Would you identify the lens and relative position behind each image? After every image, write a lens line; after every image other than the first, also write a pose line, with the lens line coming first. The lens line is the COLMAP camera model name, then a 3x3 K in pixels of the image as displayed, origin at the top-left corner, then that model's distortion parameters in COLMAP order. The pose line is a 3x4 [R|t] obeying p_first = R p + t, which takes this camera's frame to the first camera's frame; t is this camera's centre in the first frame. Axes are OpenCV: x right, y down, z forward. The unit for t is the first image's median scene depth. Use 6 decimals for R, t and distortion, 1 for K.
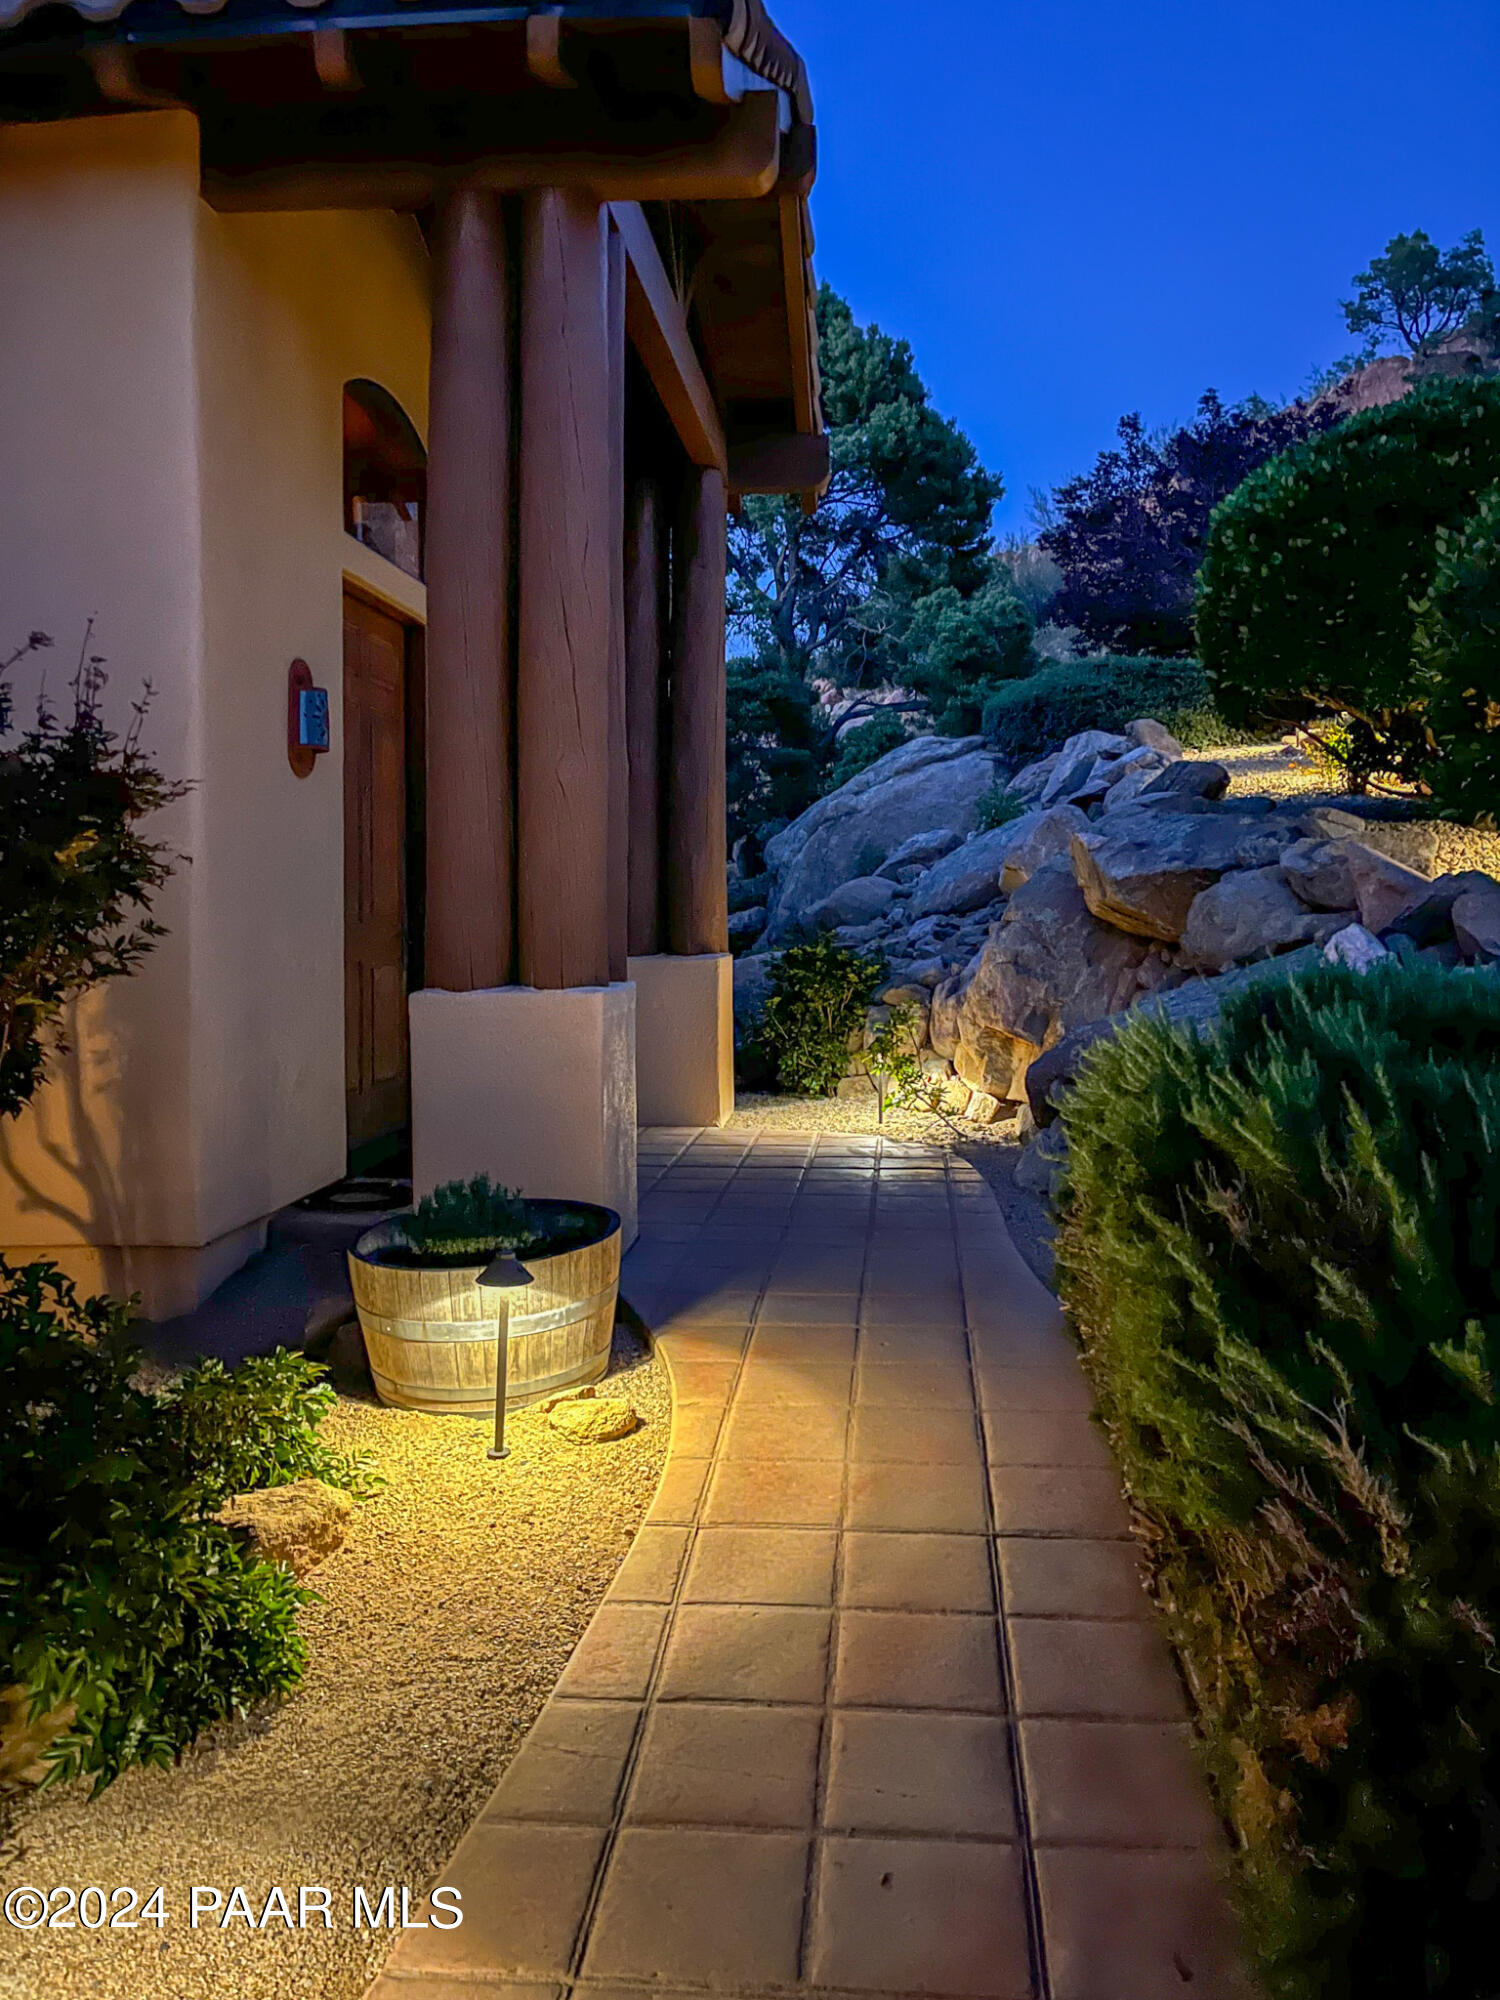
lens RADIAL K [[1511.6, 0, 750.3], [0, 1511.6, 931.6], [0, 0, 1]] dist [0.104292, -0.148928]
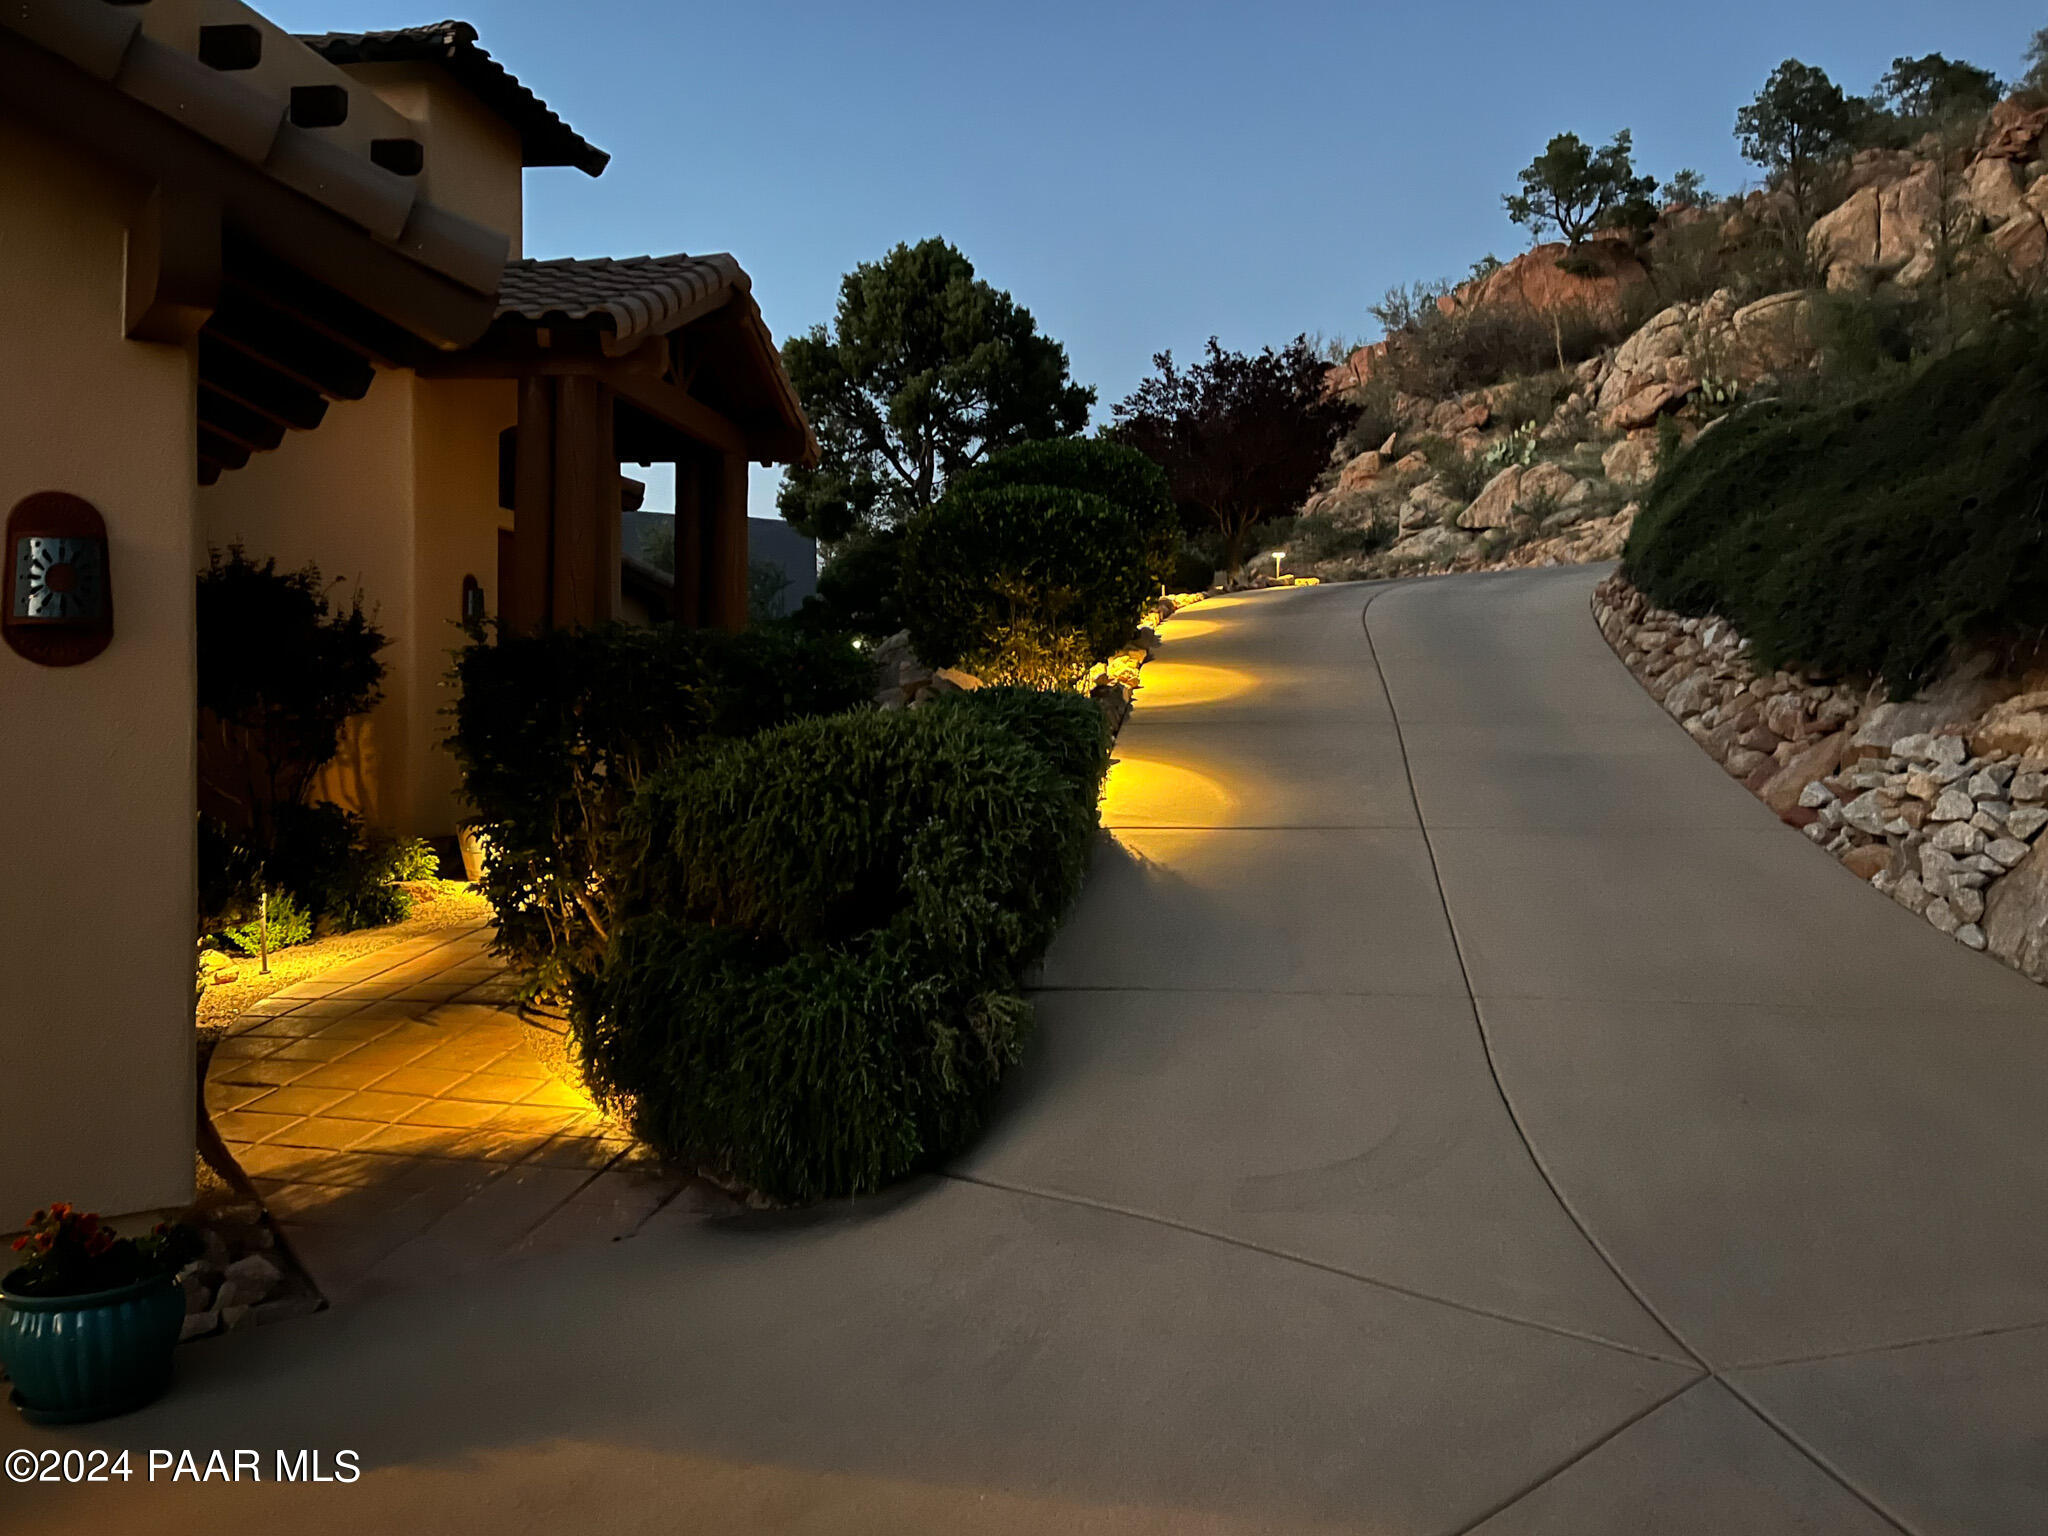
lens RADIAL K [[1555.6, 0, 1024.0], [0, 1555.6, 768.0], [0, 0, 1]] dist [0.039819, 0.000925]
pose [[0.998674, 0.009726, -0.050555, 0.196494], [-0.009500, 0.999944, 0.004717, 0.023093], [0.050599, -0.004230, 0.998710, -0.375457]]
